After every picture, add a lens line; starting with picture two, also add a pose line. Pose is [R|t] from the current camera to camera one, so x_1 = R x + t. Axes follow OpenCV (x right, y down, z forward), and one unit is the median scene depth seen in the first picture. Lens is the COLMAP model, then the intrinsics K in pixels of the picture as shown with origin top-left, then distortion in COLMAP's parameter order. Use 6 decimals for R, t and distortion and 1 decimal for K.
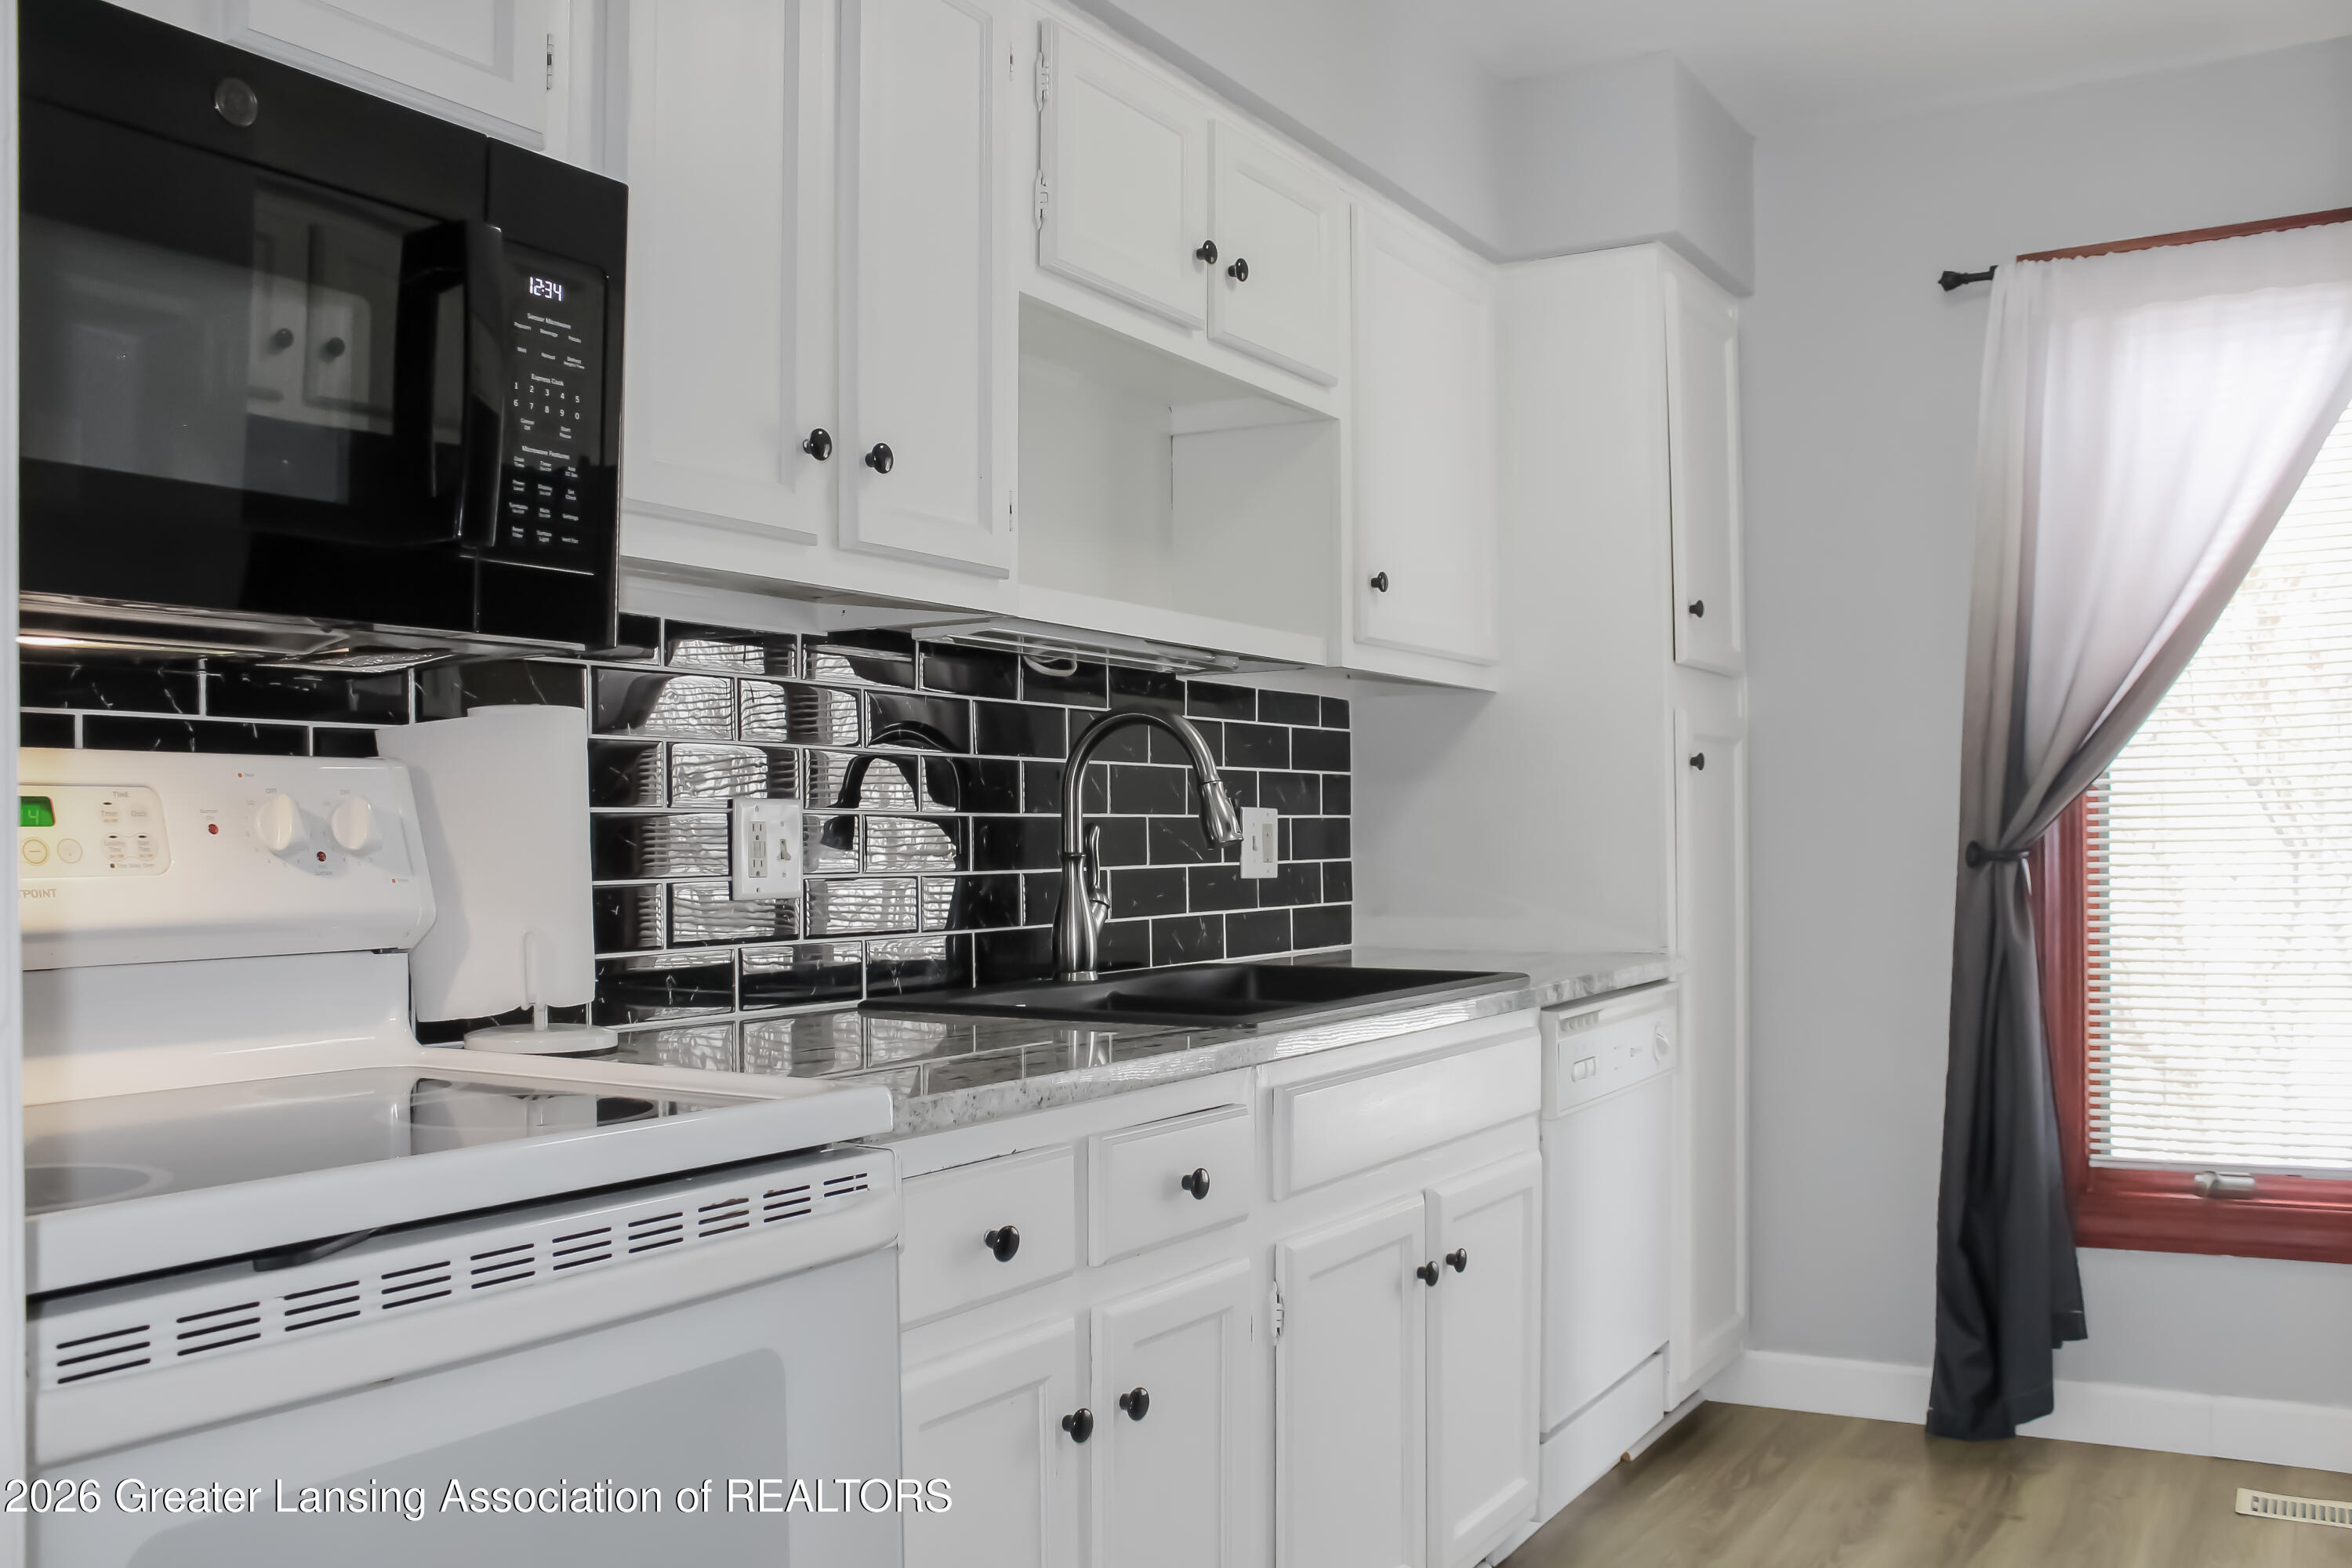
lens RADIAL K [[1987.1, 0, 1156.3], [0, 1987.1, 787.5], [0, 0, 1]] dist [-0.133877, 0.122042]
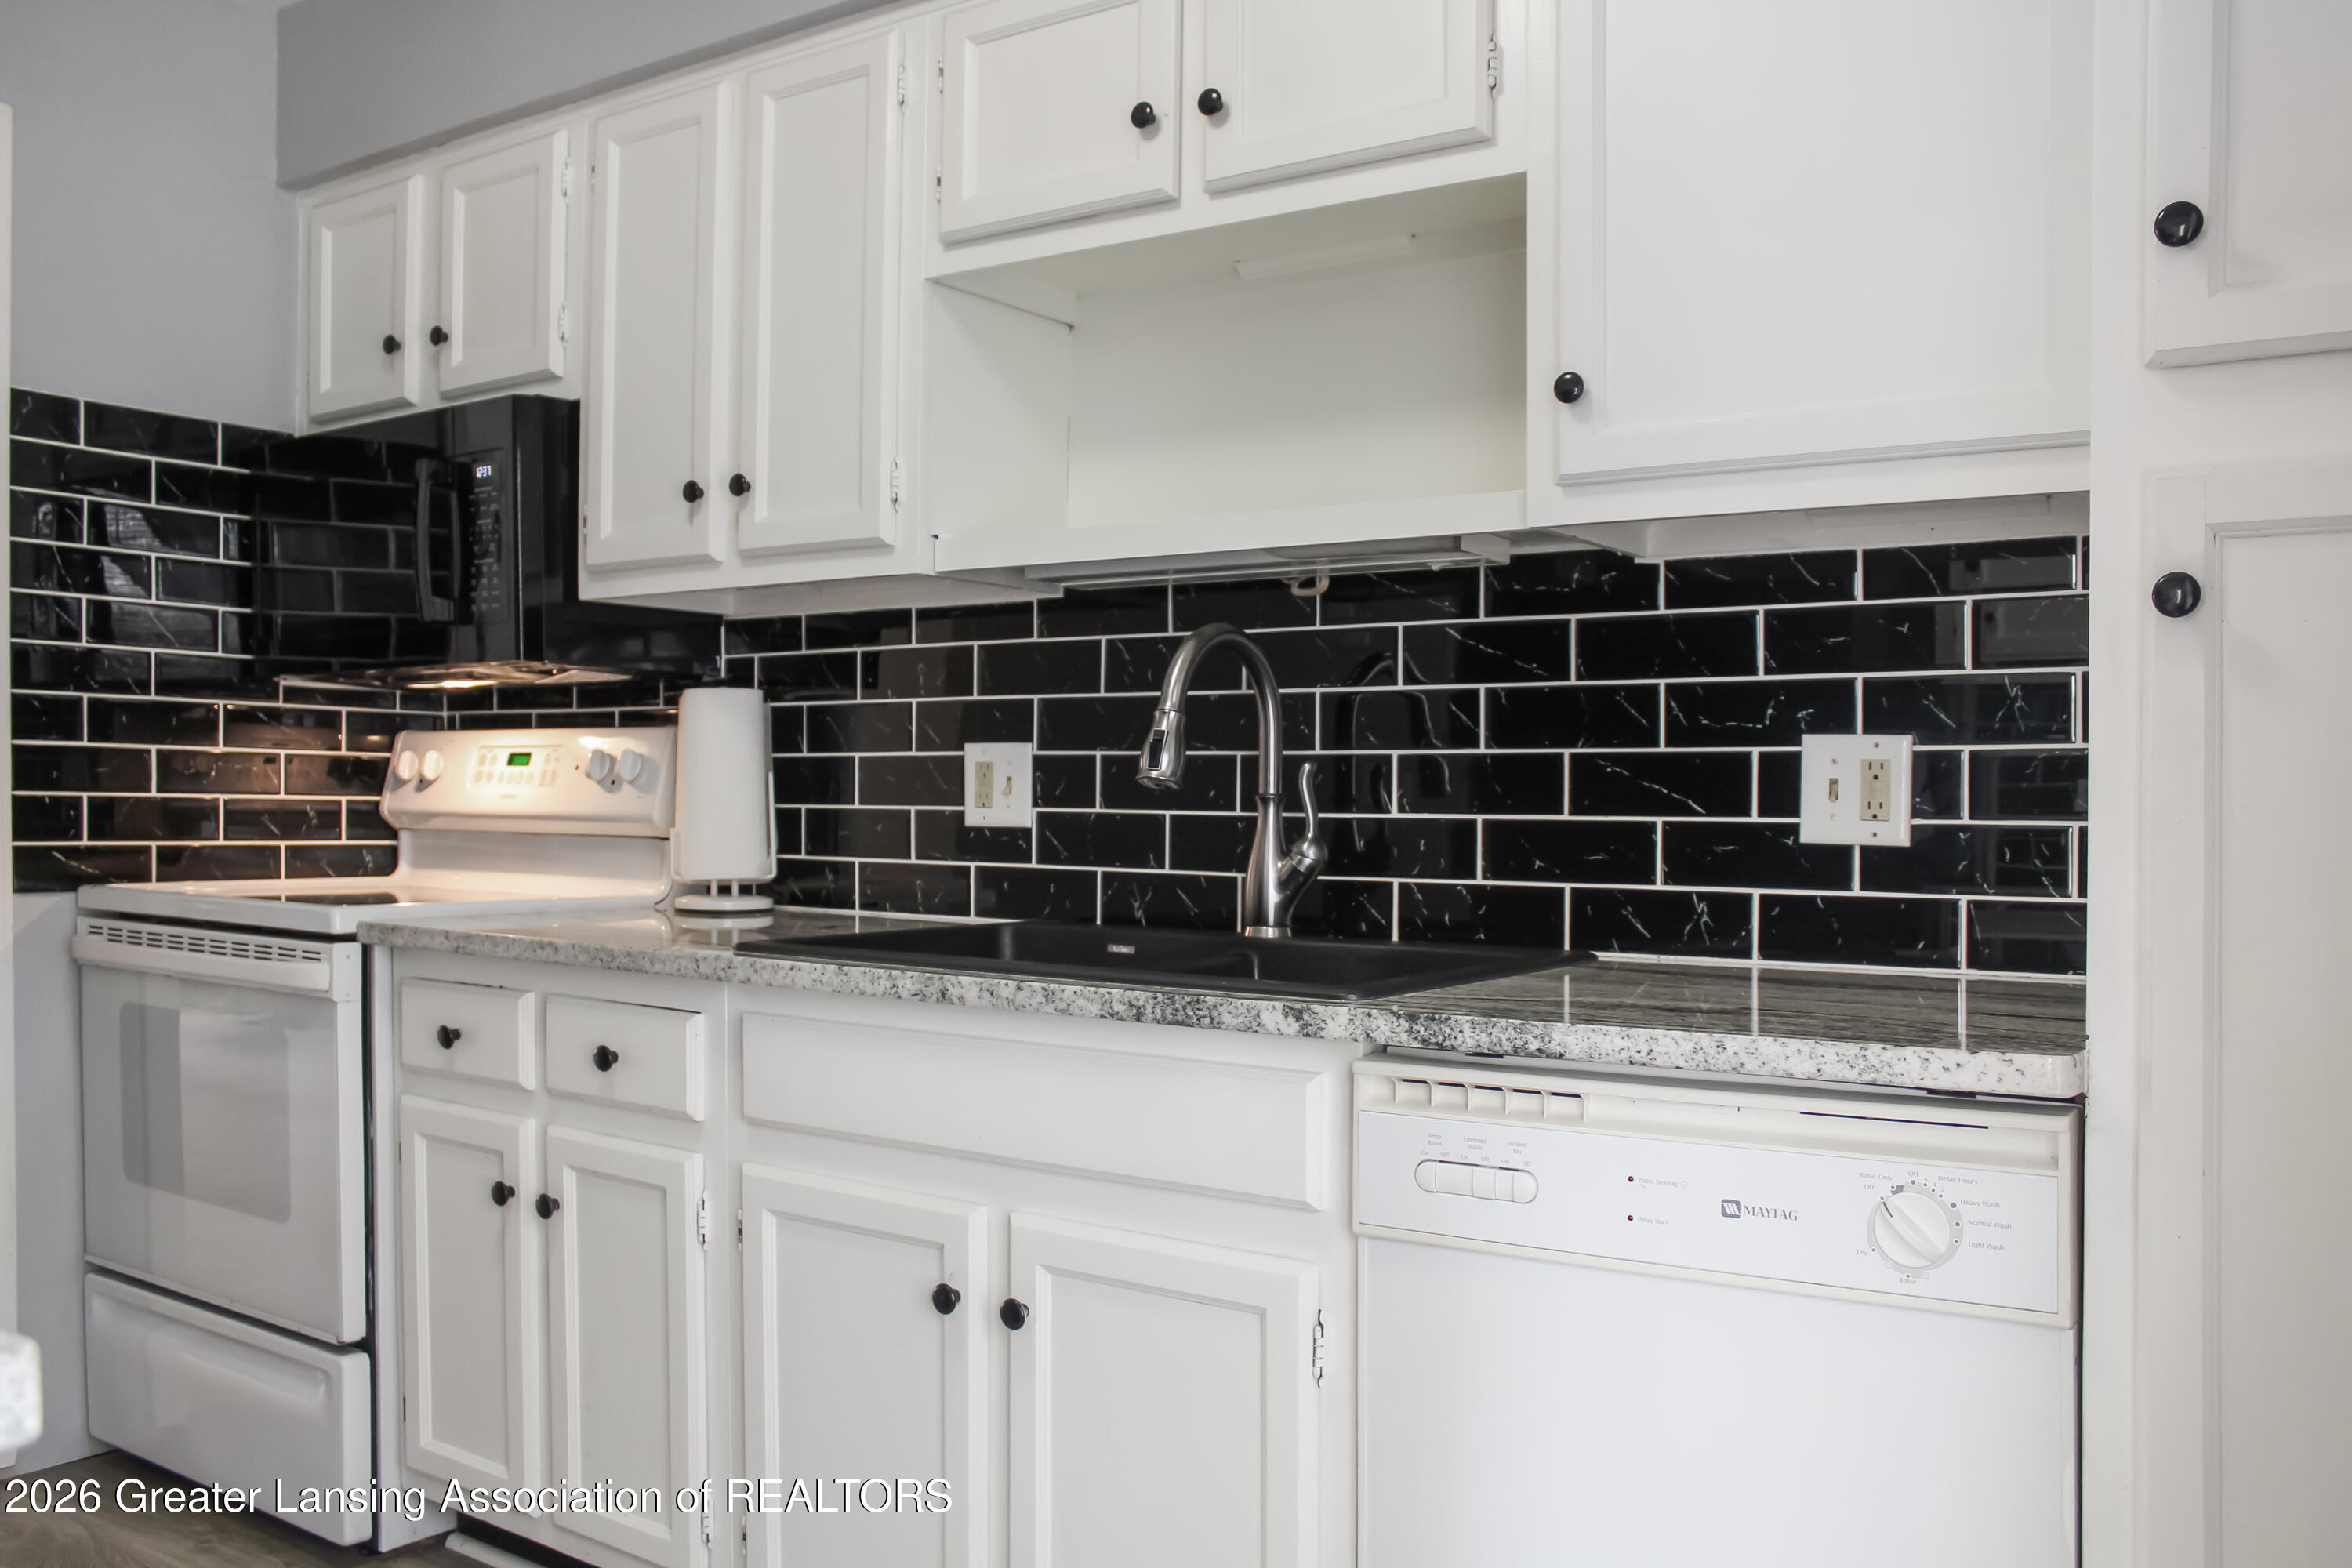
lens RADIAL K [[1987.1, 0, 1170.5], [0, 1987.1, 760.8], [0, 0, 1]] dist [-0.133877, 0.122042]
pose [[-0.054950, -0.009858, -0.998440, 0.850055], [0.015847, 0.999817, -0.010744, 0.026616], [0.998363, -0.016412, -0.054784, 0.995634]]
